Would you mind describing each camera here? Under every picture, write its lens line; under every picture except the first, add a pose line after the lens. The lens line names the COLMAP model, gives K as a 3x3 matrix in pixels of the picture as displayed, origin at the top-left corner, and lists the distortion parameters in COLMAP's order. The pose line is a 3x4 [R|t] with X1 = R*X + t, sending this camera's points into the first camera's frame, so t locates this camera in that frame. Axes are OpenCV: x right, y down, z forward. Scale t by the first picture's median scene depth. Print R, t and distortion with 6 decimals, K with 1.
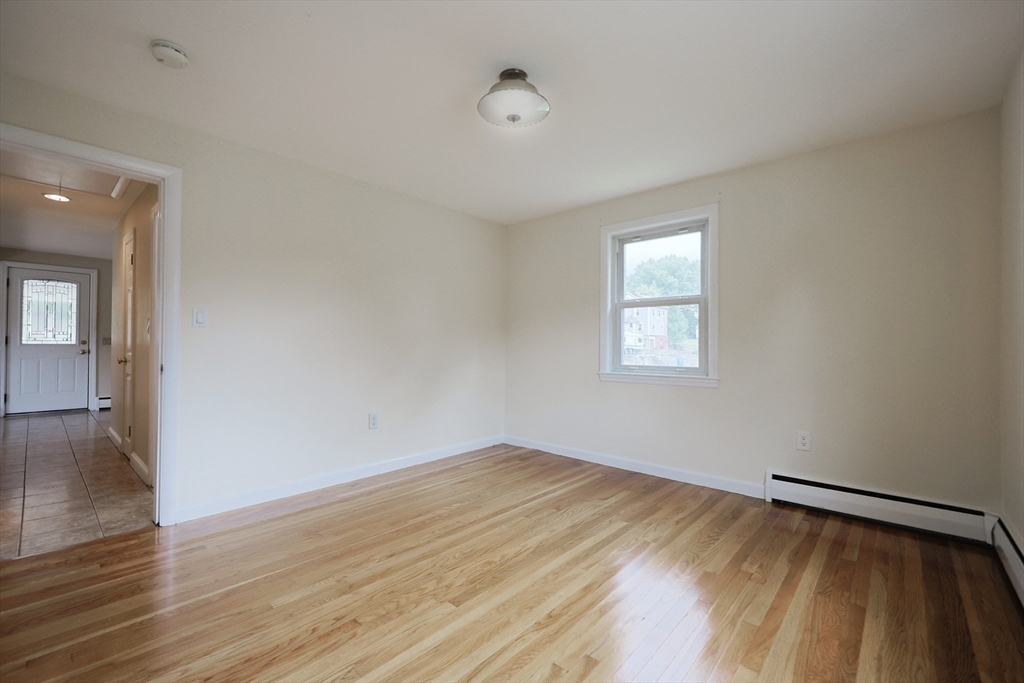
lens RADIAL K [[434.4, 0, 512.0], [0, 434.4, 341.5], [0, 0, 1]] dist [-0.000855, -0.000099]
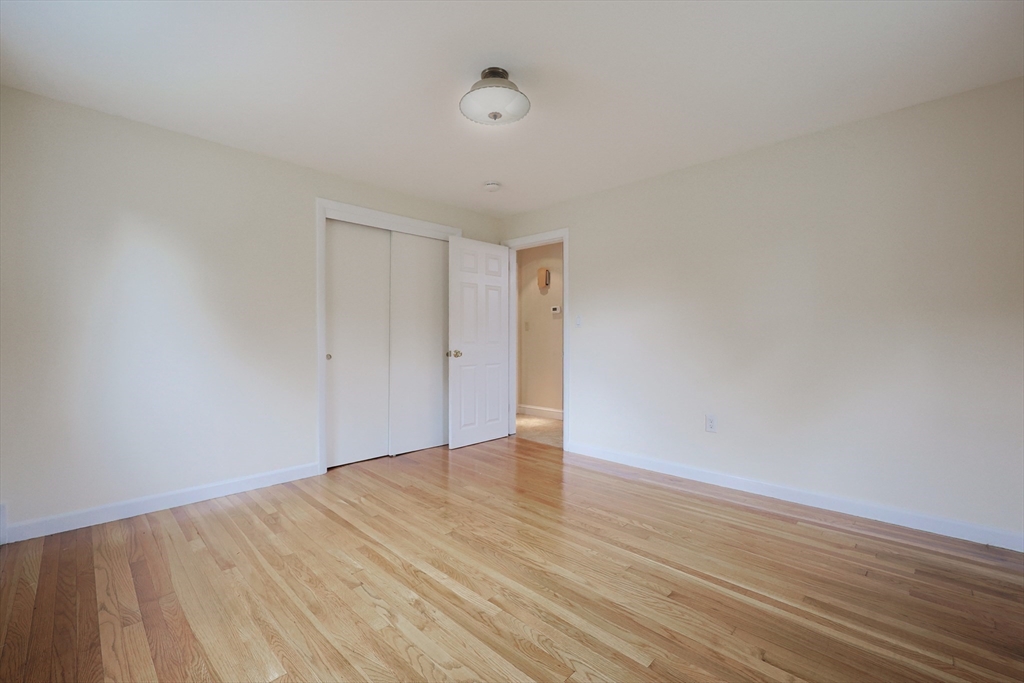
lens RADIAL K [[435.0, 0, 516.7], [0, 435.0, 344.6], [0, 0, 1]] dist [-0.000428, 0.000098]
pose [[-0.041500, 0.007775, -0.999108, 0.744220], [0.008149, 0.999939, 0.007443, 0.012427], [0.999105, -0.007833, -0.041561, 0.796844]]
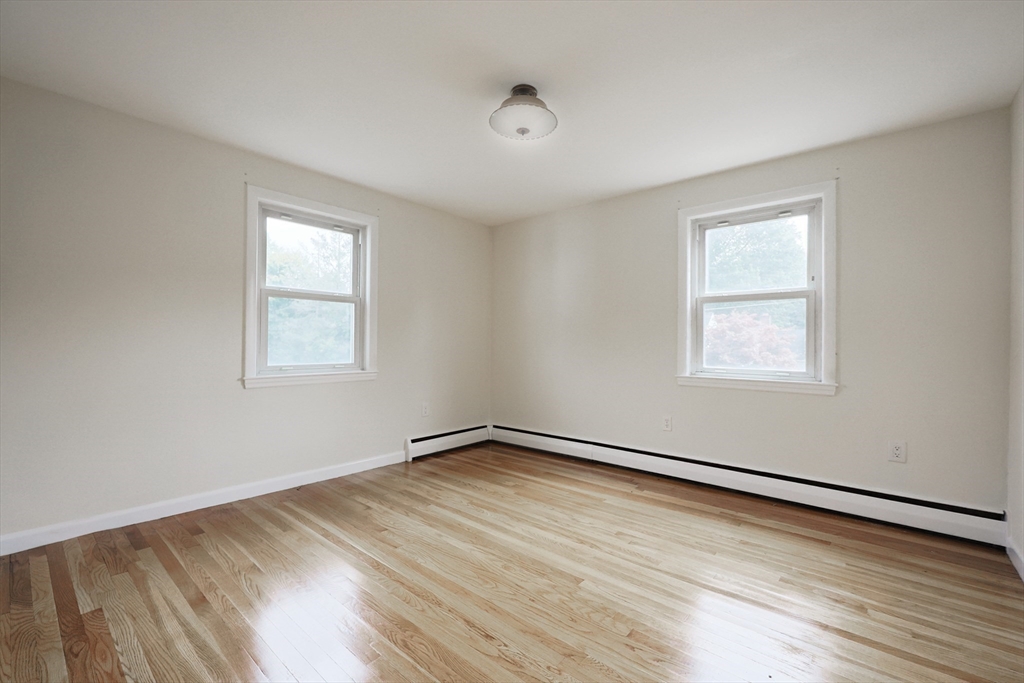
lens RADIAL K [[435.0, 0, 516.7], [0, 435.0, 344.6], [0, 0, 1]] dist [-0.000428, 0.000098]
pose [[-0.025900, -0.008212, 0.999631, -0.770613], [-0.017211, 0.999822, 0.007767, -0.000030], [-0.999516, -0.017003, -0.026037, 0.755663]]
